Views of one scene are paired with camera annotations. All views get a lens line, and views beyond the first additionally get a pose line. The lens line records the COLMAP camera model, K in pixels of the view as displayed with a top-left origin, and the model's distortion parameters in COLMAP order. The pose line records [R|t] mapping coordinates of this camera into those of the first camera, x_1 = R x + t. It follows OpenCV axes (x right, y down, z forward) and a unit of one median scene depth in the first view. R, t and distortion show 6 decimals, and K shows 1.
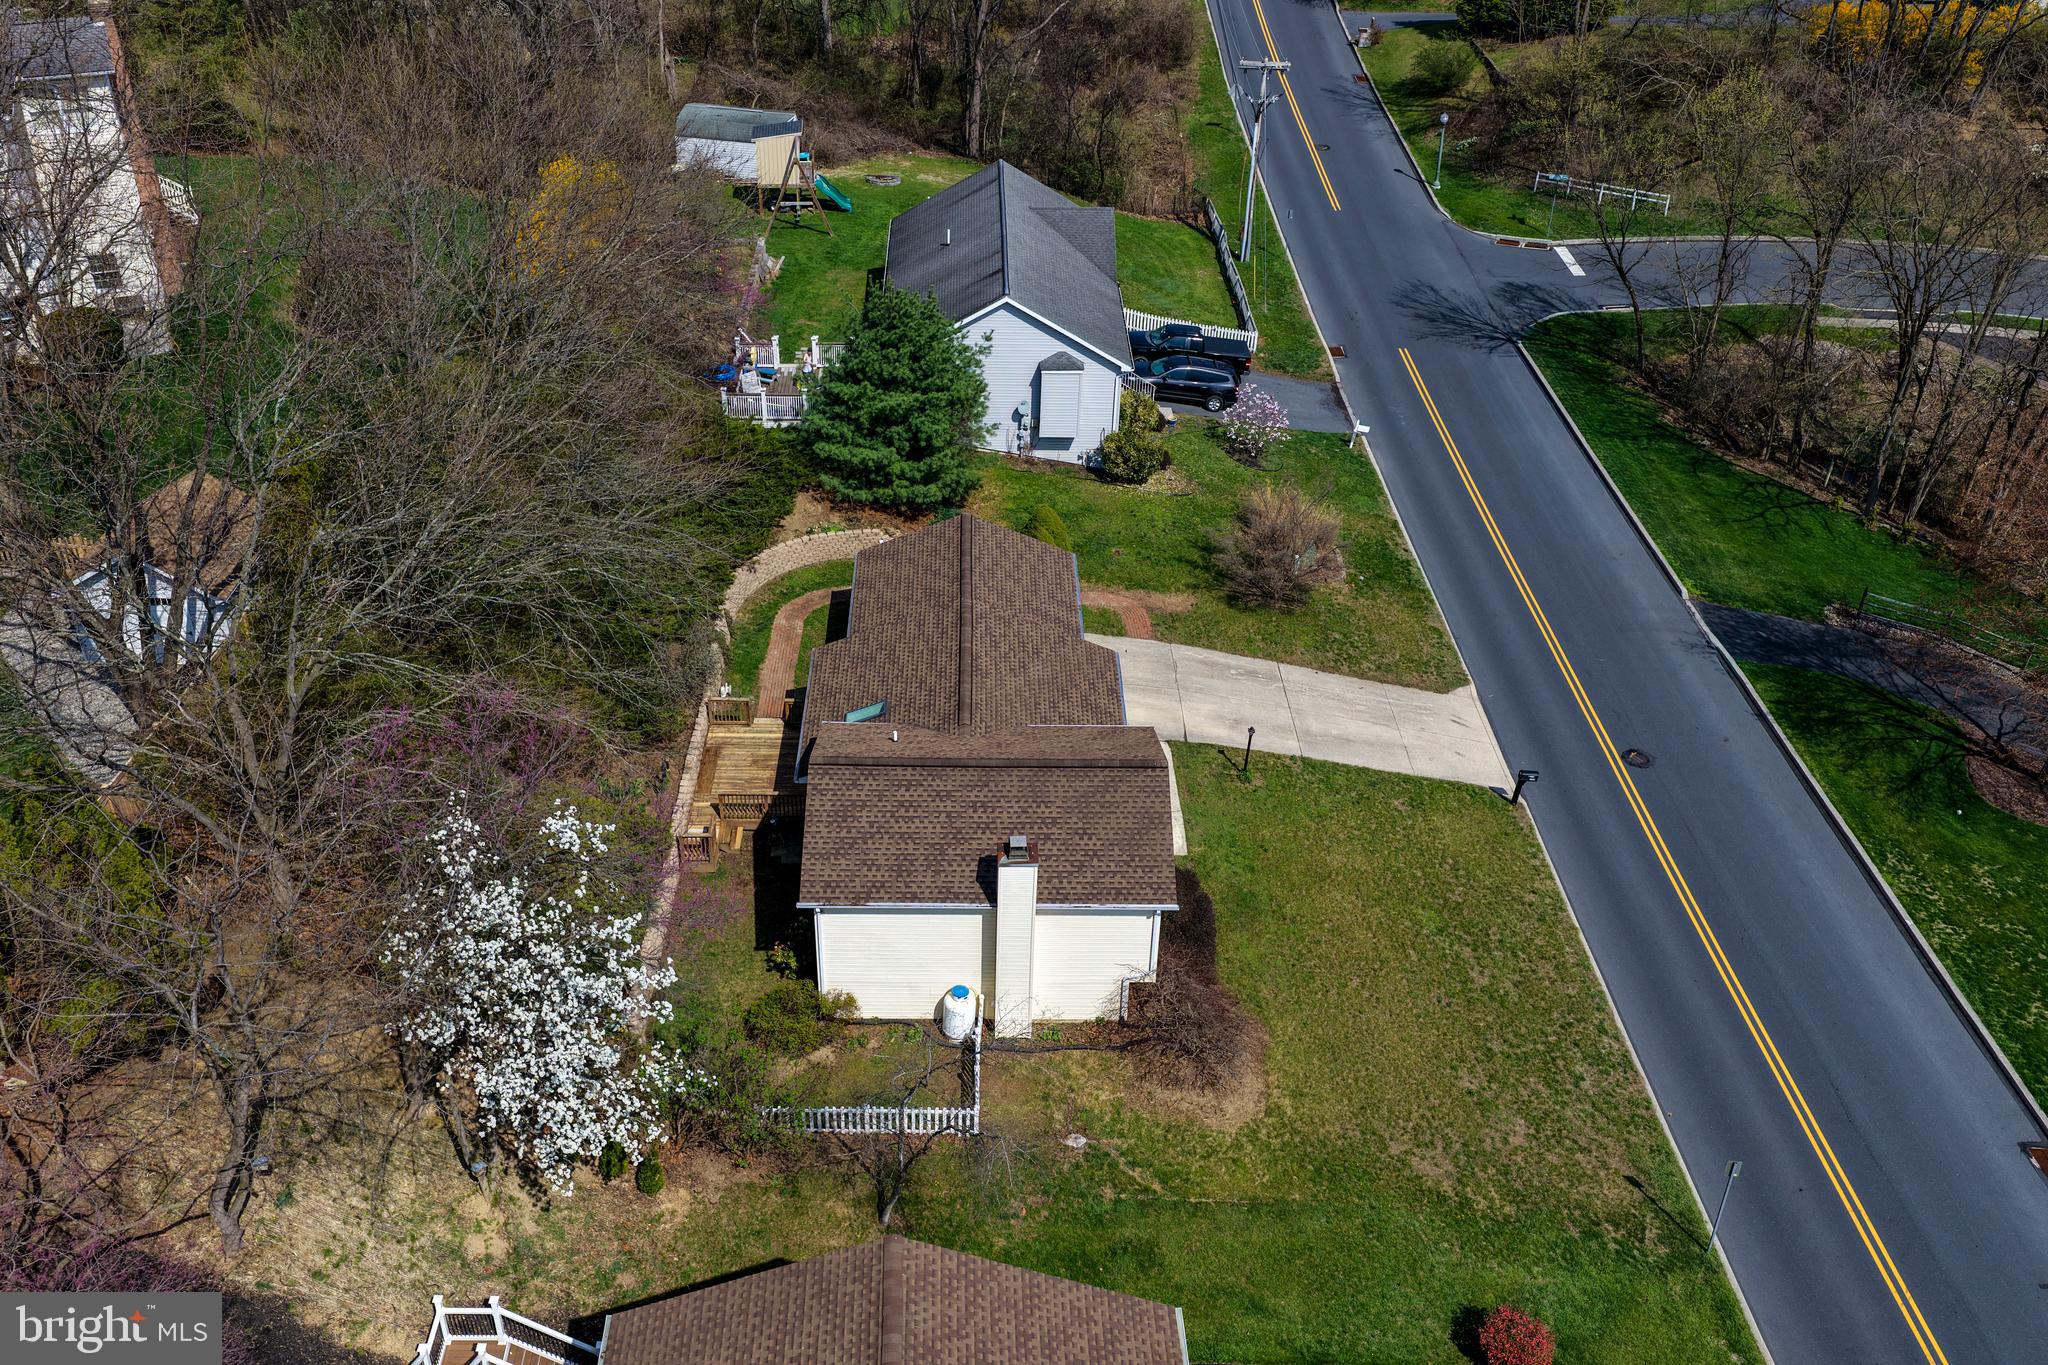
lens RADIAL K [[1766.8, 0, 1024.0], [0, 1766.8, 682.5], [0, 0, 1]] dist [0.006788, 0.005843]
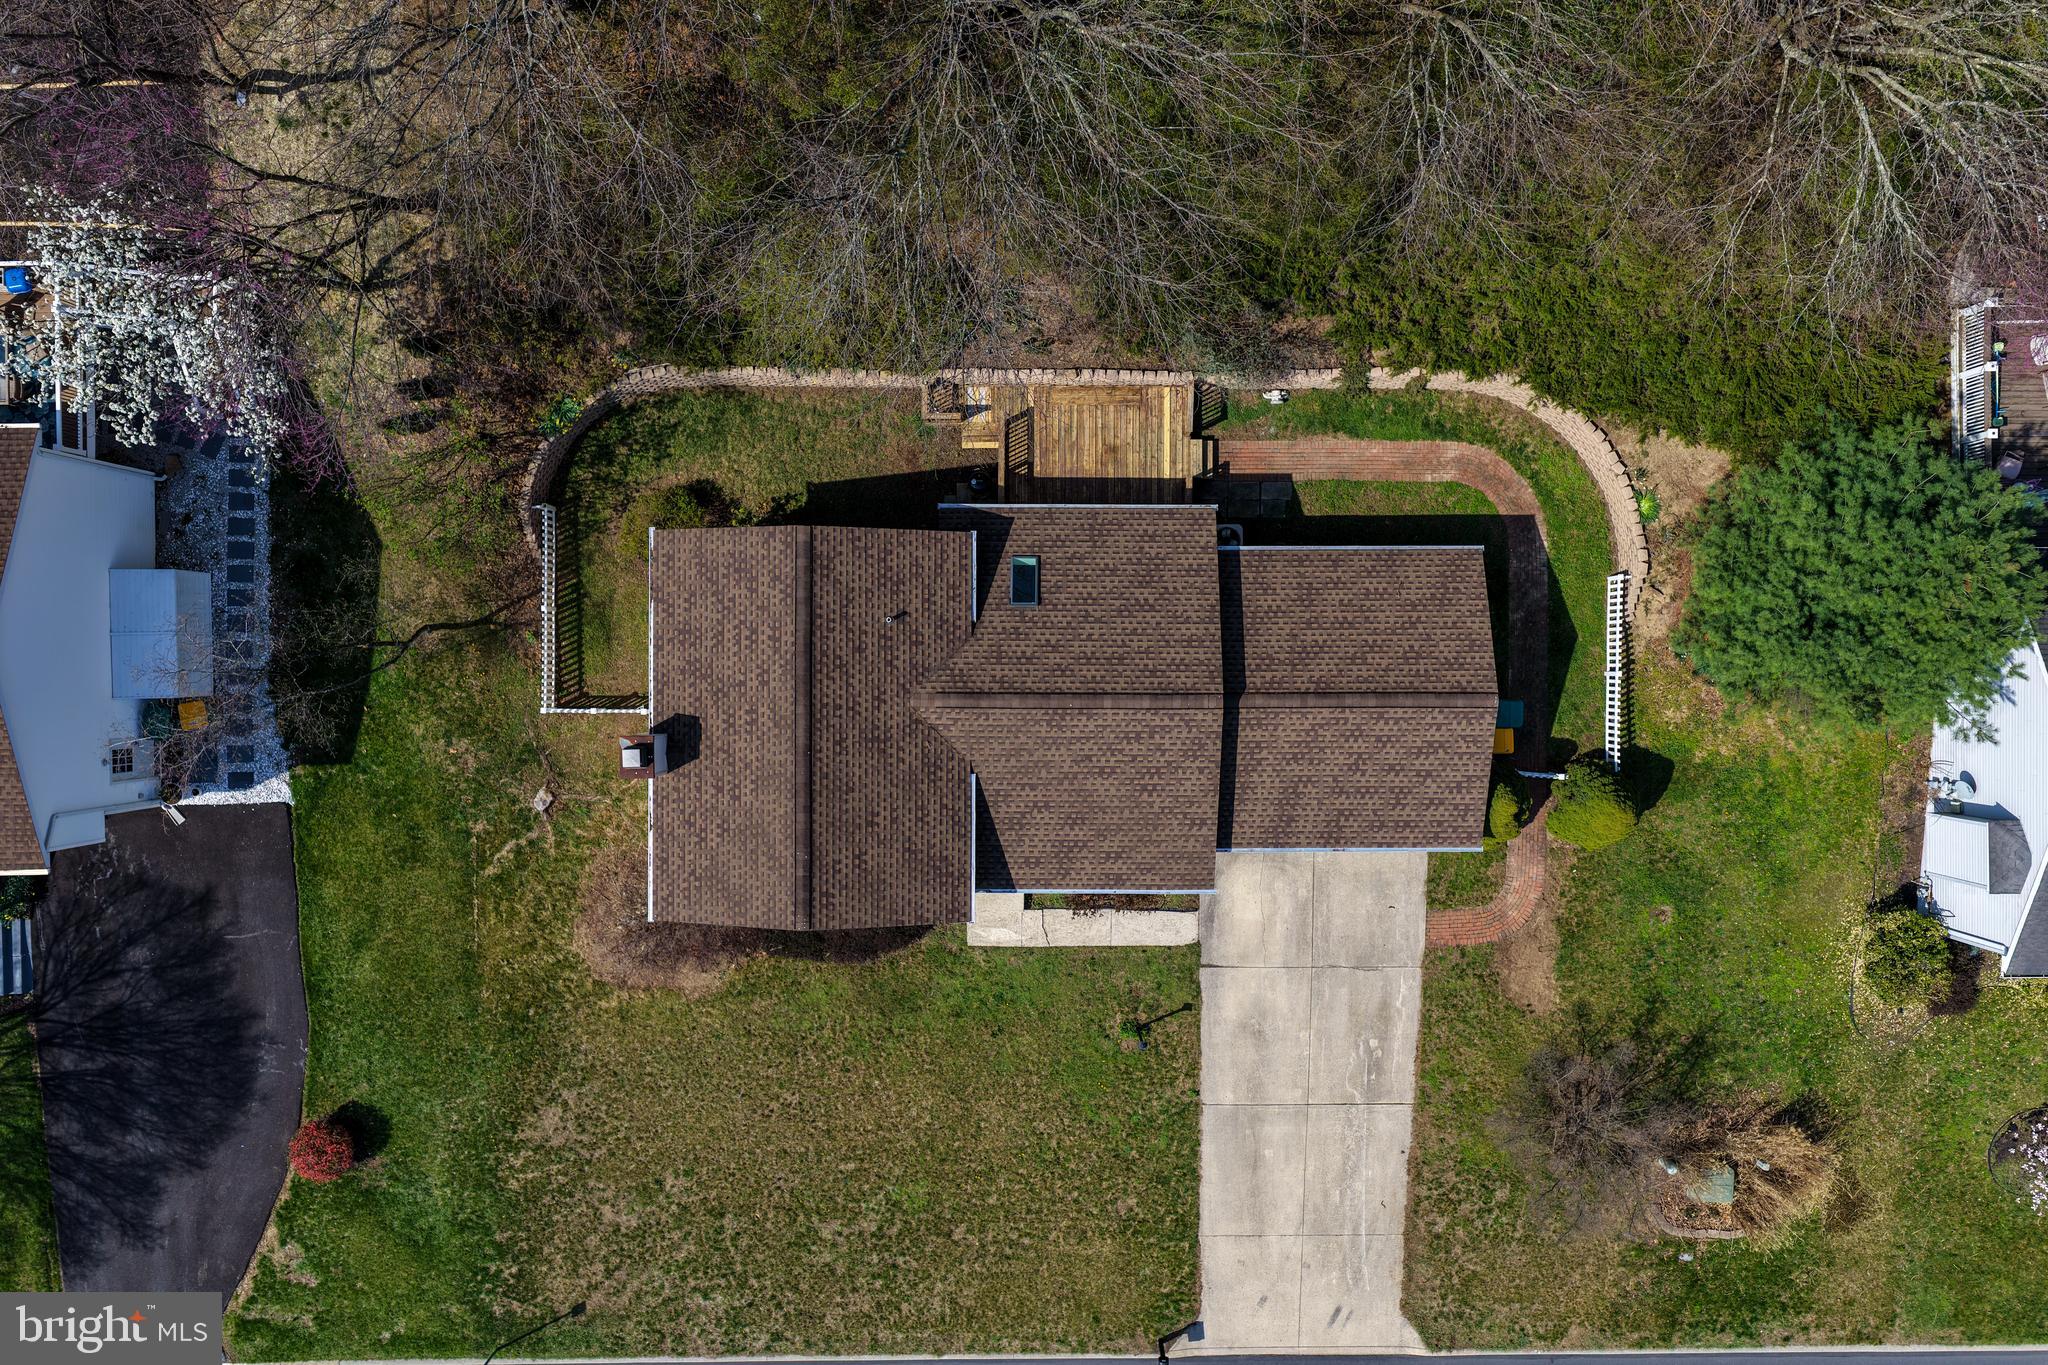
lens RADIAL K [[1693.2, 0, 1054.9], [0, 1693.2, 687.0], [0, 0, 1]] dist [-0.002057, 0.010460]
pose [[-0.024115, 0.999638, -0.011900, -0.032072], [-0.565049, -0.003809, 0.825049, -0.693516], [0.824705, 0.026620, 0.564936, 0.596015]]
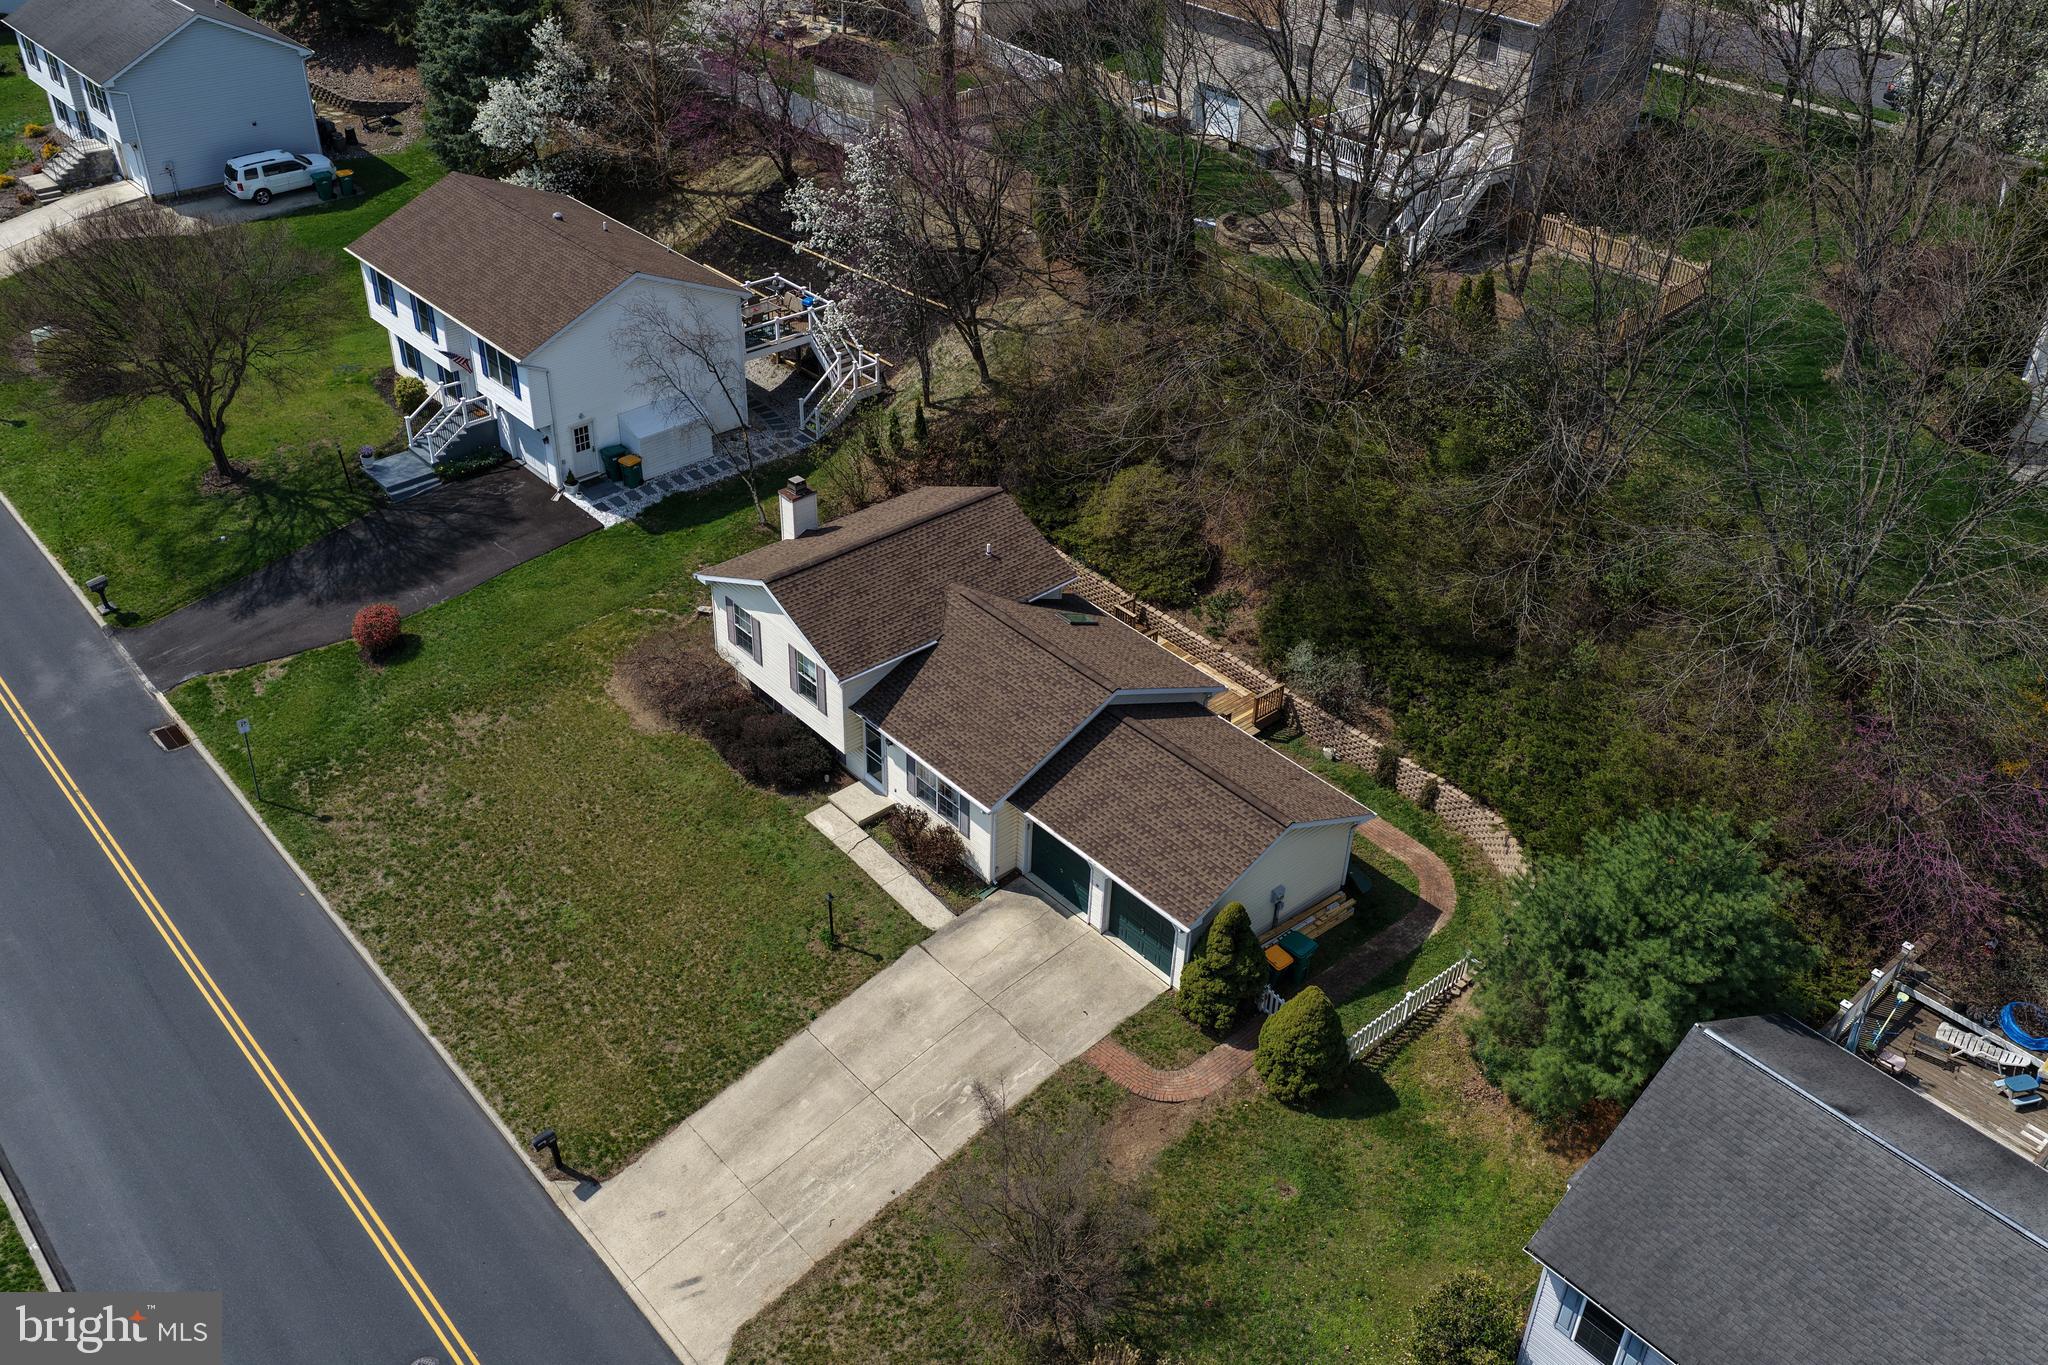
lens RADIAL K [[1826.9, 0, 1039.6], [0, 1826.9, 682.7], [0, 0, 1]] dist [-0.003888, 0.028206]
pose [[-0.759316, 0.325682, -0.563356, 0.602517], [-0.405447, 0.440364, 0.801057, -0.900330], [0.508971, 0.836667, -0.202329, 1.324398]]
